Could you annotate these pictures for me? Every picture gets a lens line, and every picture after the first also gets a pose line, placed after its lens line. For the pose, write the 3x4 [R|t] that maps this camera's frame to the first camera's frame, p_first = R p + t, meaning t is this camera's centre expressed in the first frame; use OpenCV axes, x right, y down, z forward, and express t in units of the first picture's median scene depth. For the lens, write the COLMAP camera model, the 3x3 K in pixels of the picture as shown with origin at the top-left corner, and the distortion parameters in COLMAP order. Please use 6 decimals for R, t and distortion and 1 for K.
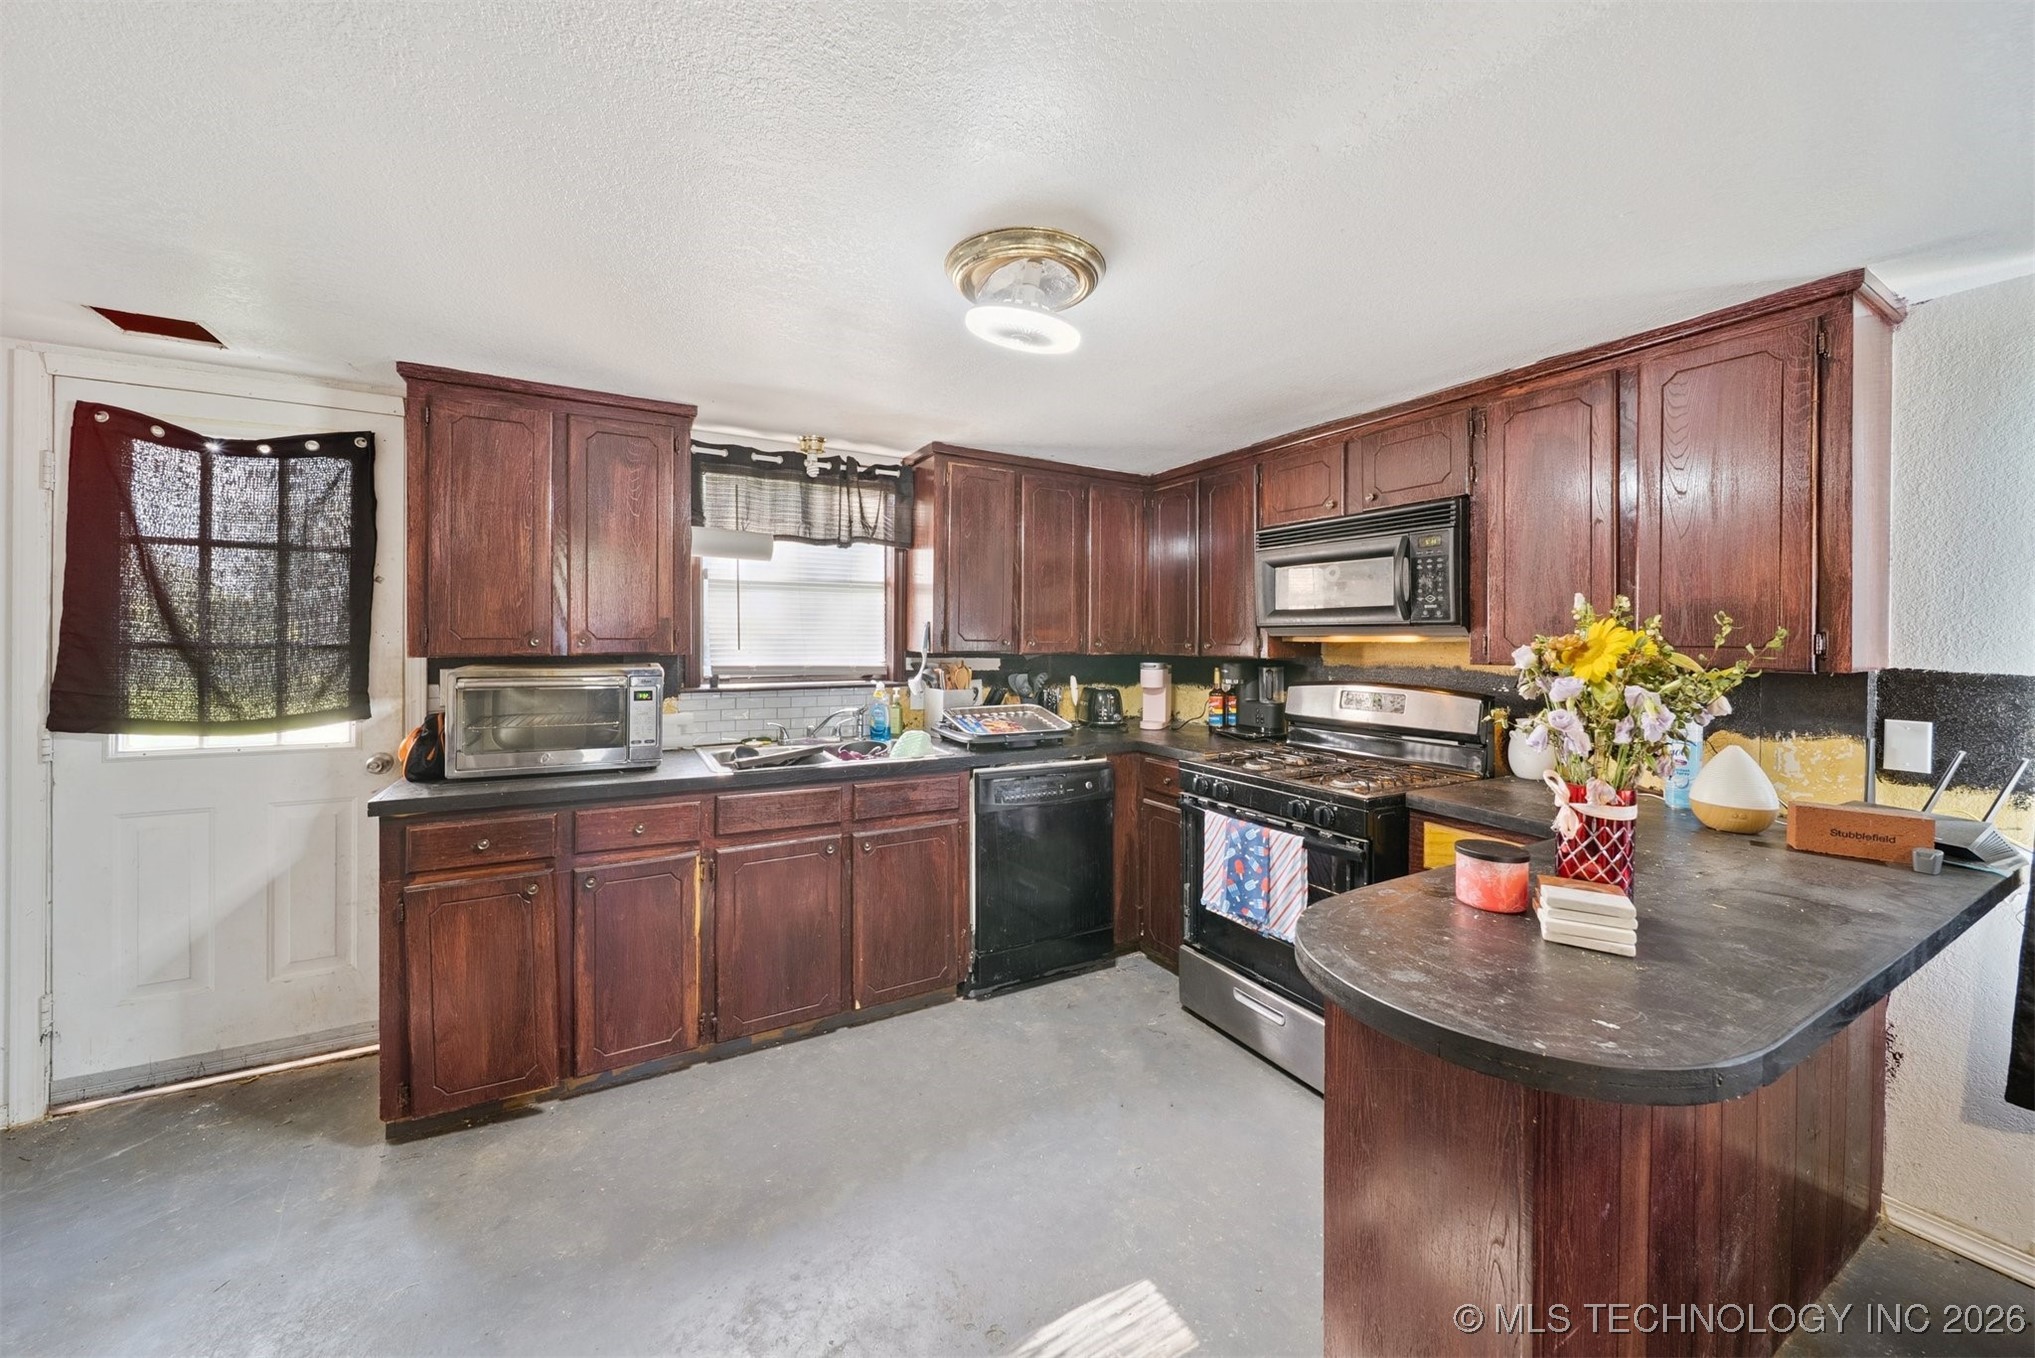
lens RADIAL K [[745.6, 0, 1034.7], [0, 745.6, 639.0], [0, 0, 1]] dist [-0.000413, -0.001650]
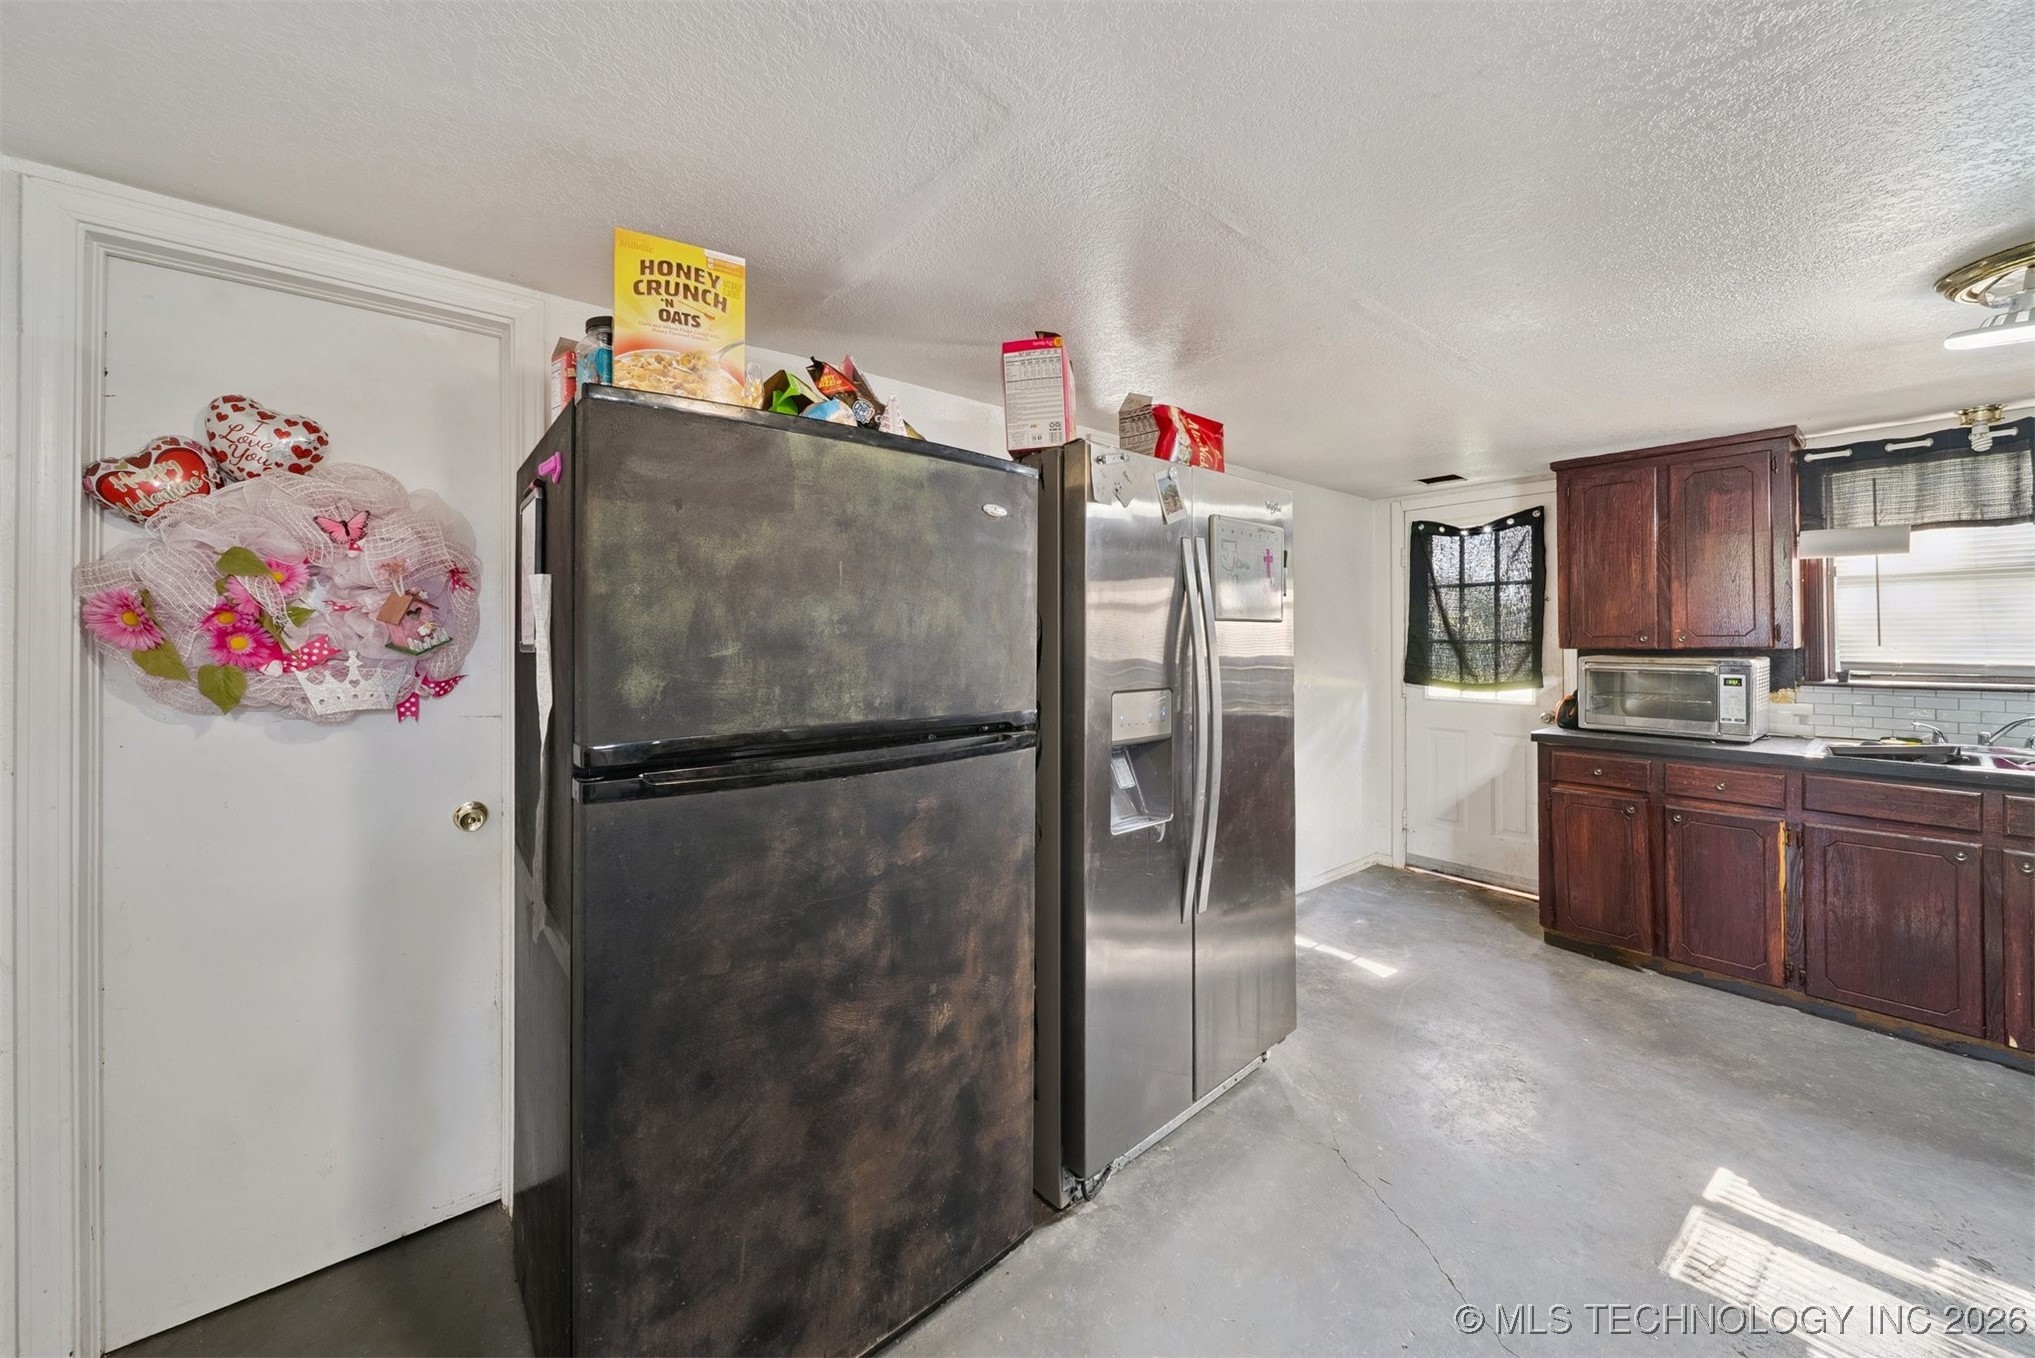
lens RADIAL K [[745.6, 0, 1034.7], [0, 745.6, 639.0], [0, 0, 1]] dist [-0.000413, -0.001650]
pose [[0.180048, -0.005406, -0.983643, 0.482461], [0.006799, 0.999968, -0.004252, 0.003133], [0.983634, -0.005922, 0.180079, -0.353497]]
